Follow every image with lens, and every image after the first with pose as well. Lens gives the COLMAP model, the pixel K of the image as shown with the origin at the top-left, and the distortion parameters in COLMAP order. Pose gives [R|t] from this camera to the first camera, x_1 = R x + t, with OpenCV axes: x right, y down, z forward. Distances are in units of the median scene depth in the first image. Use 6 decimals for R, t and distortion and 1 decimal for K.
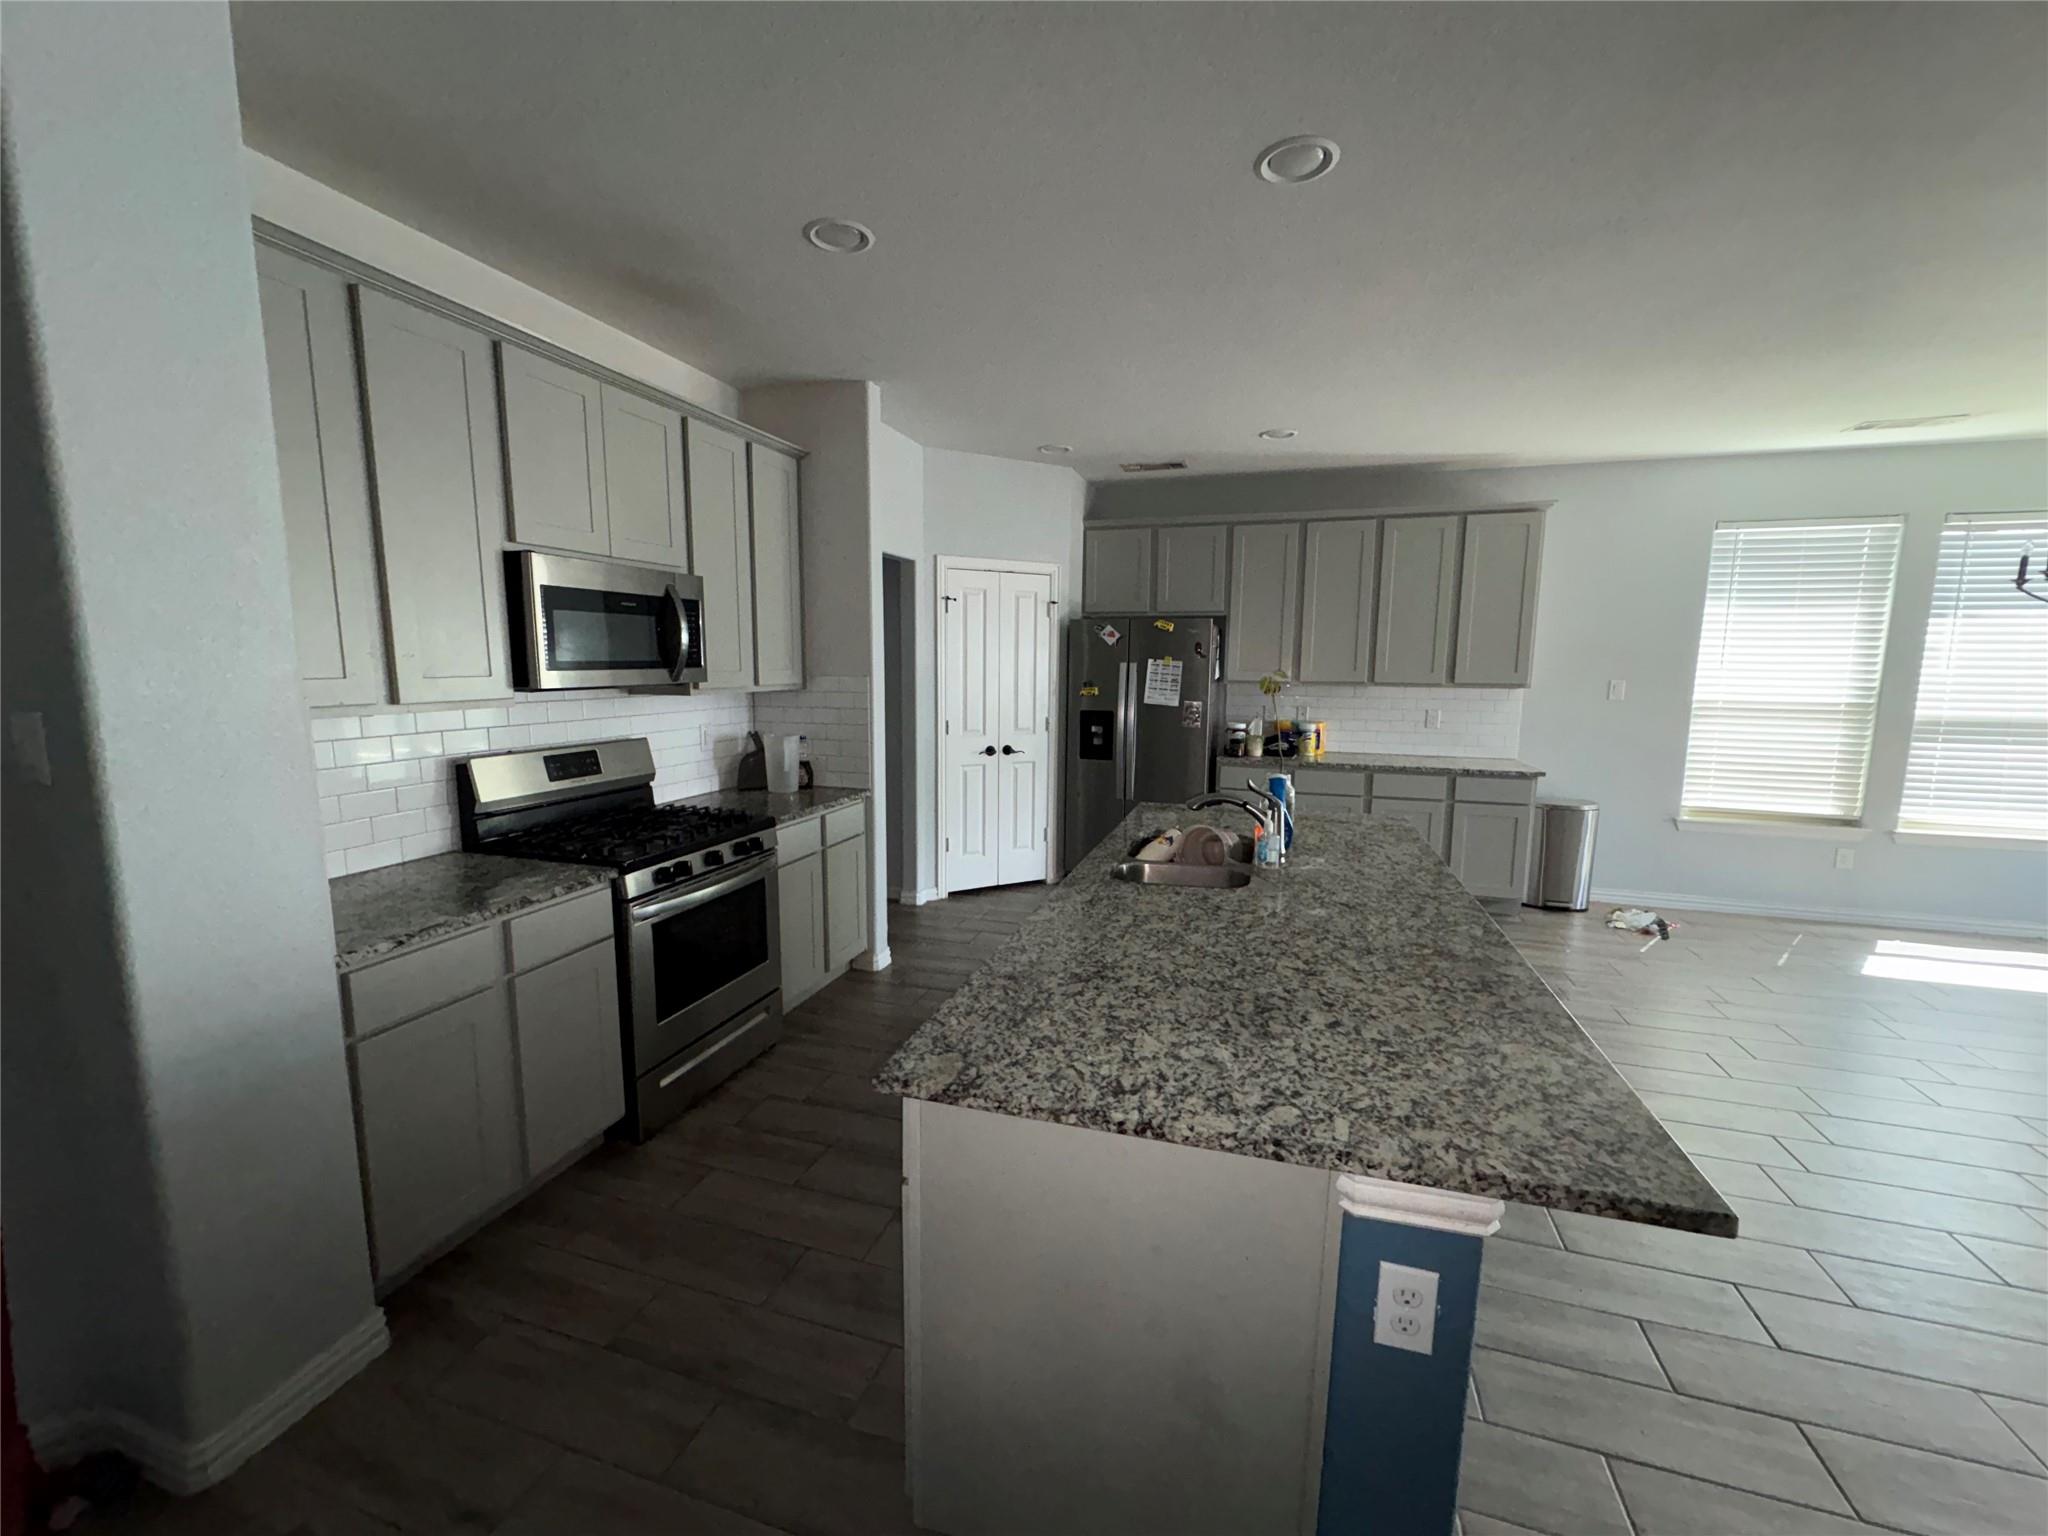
lens RADIAL K [[814.1, 0, 1019.7], [0, 814.1, 769.3], [0, 0, 1]] dist [-0.000838, 0.000312]
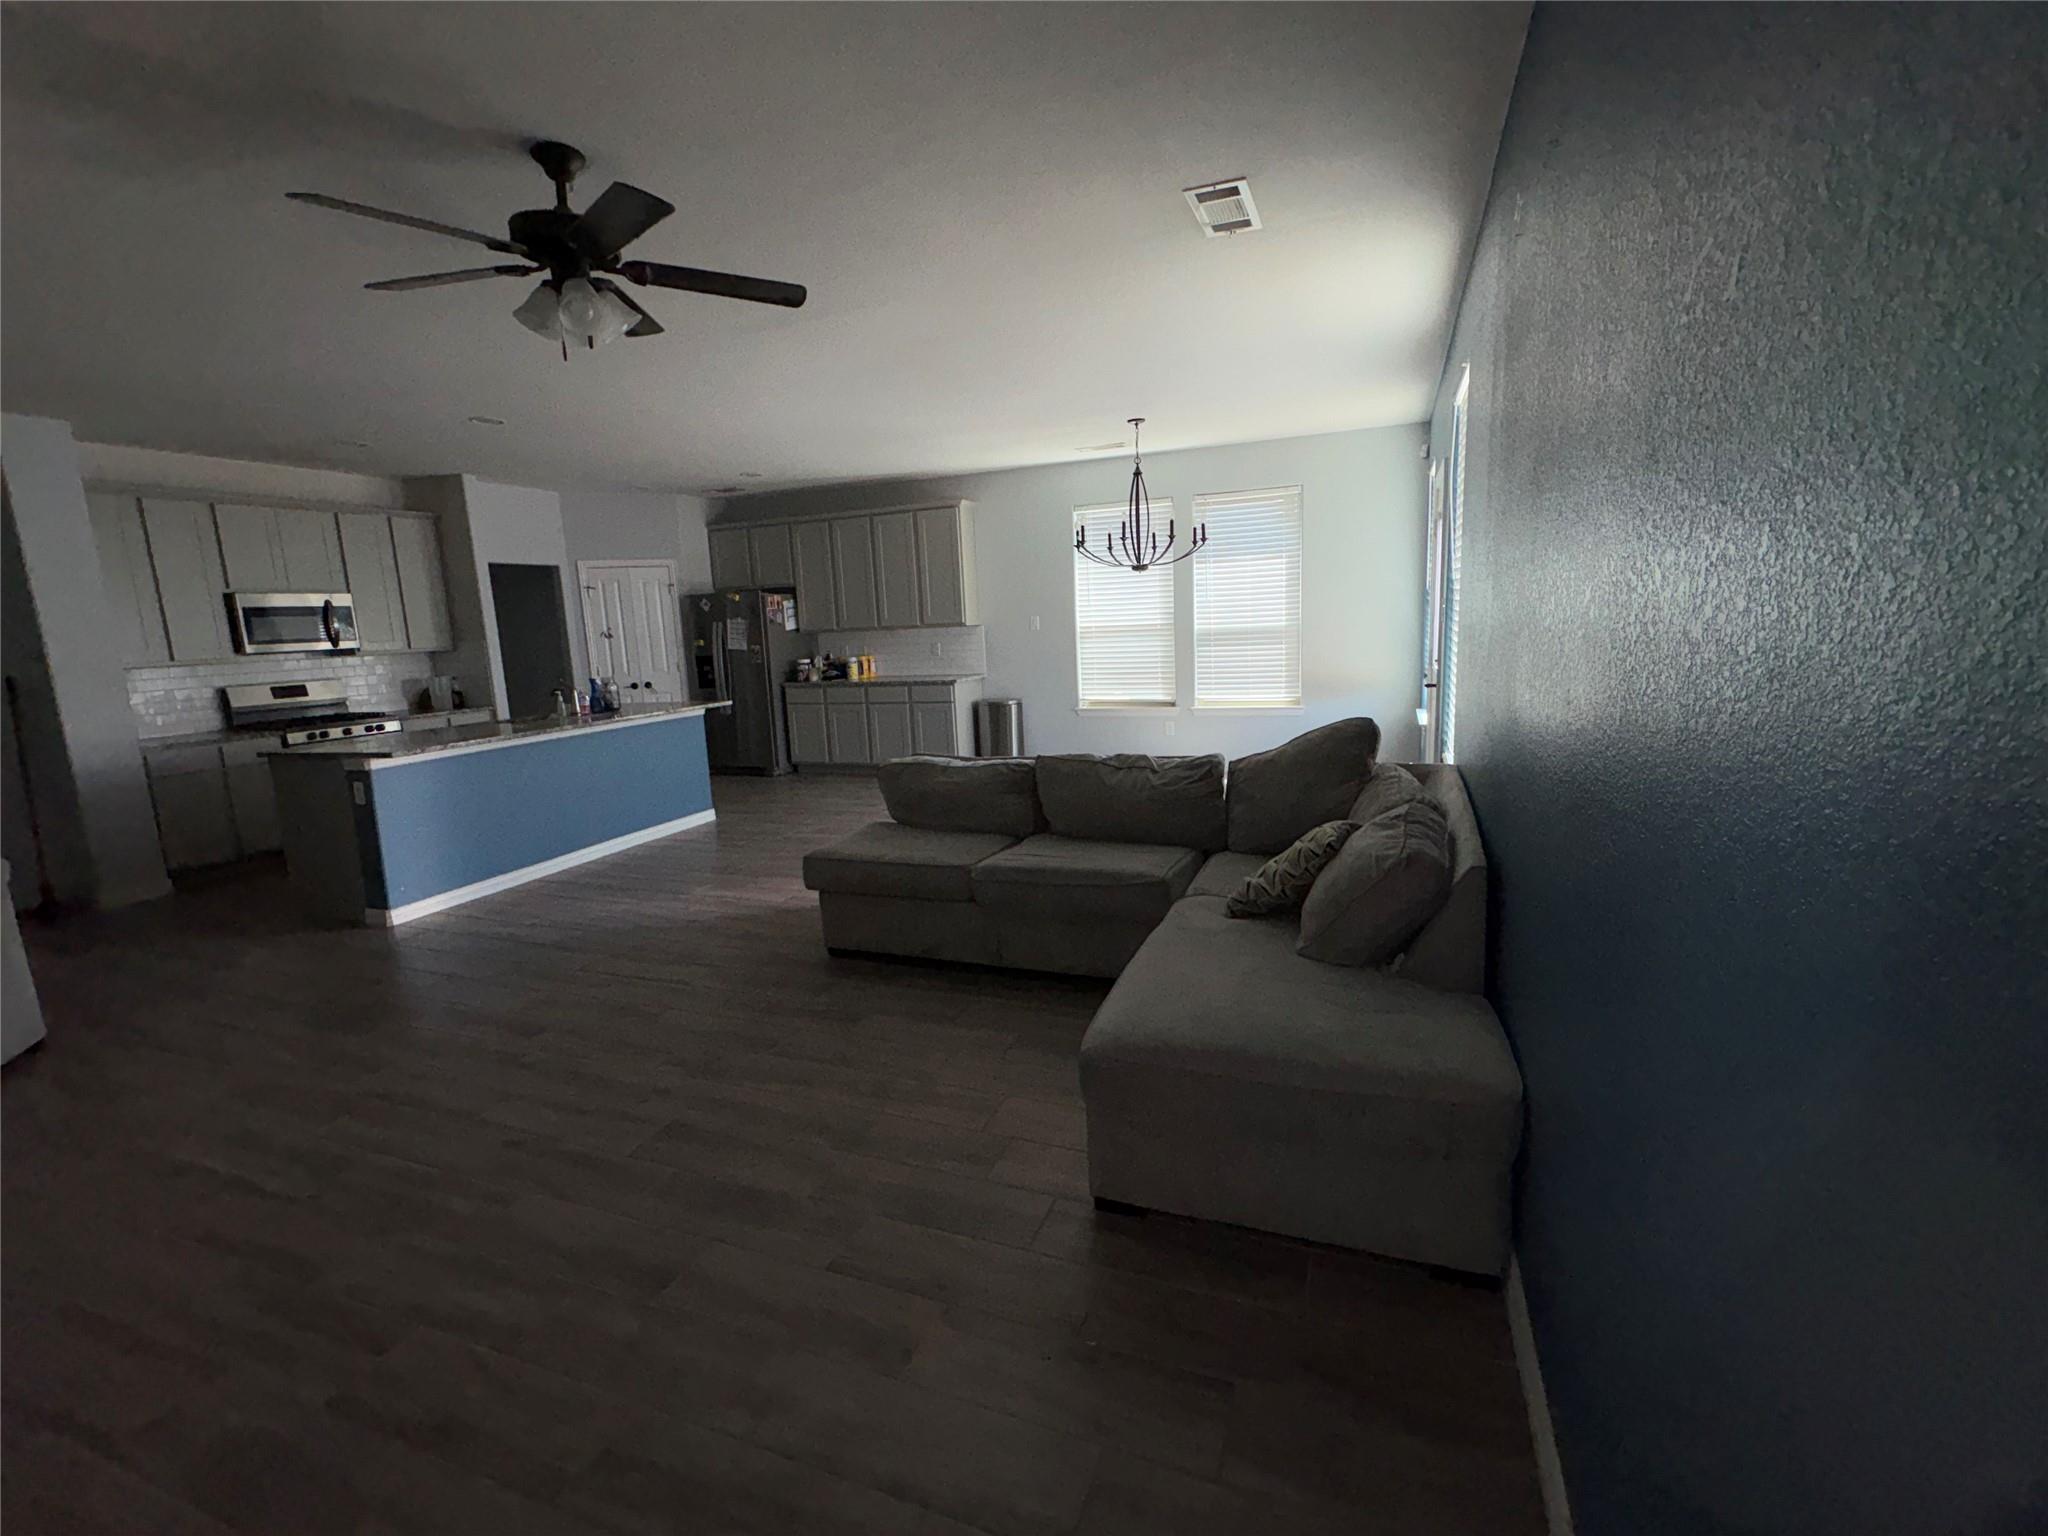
lens RADIAL K [[900.5, 0, 1030.1], [0, 900.5, 770.0], [0, 0, 1]] dist [-0.002070, 0.000108]
pose [[0.996377, -0.042257, -0.073810, 1.194332], [0.044764, 0.998464, 0.032650, 0.164370], [0.072317, -0.035836, 0.996738, -0.915047]]
